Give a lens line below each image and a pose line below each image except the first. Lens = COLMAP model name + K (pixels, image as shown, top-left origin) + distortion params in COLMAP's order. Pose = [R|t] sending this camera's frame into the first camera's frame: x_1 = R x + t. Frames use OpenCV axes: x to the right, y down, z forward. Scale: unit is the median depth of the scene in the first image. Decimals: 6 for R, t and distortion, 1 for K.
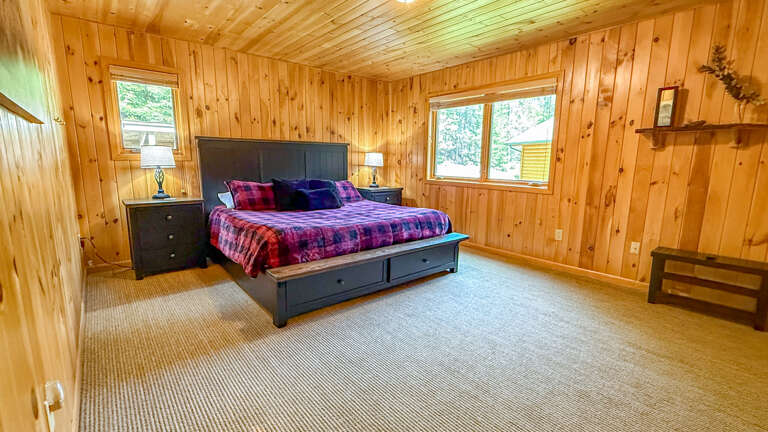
lens RADIAL K [[328.2, 0, 384.0], [0, 328.2, 216.0], [0, 0, 1]] dist [0.000124, -0.000002]
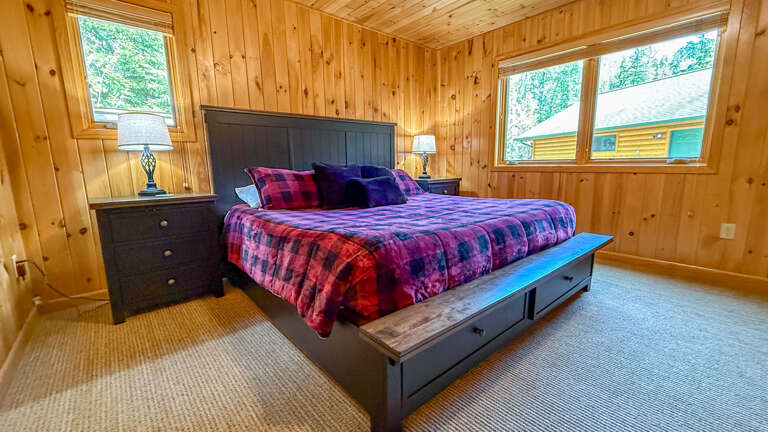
lens RADIAL K [[305.1, 0, 383.0], [0, 305.1, 216.2], [0, 0, 1]] dist [0.000330, -0.000263]
pose [[0.999459, -0.030687, 0.011856, -0.208267], [0.030697, 0.999528, -0.000678, 0.003694], [-0.011830, 0.001042, 0.999929, 0.356625]]
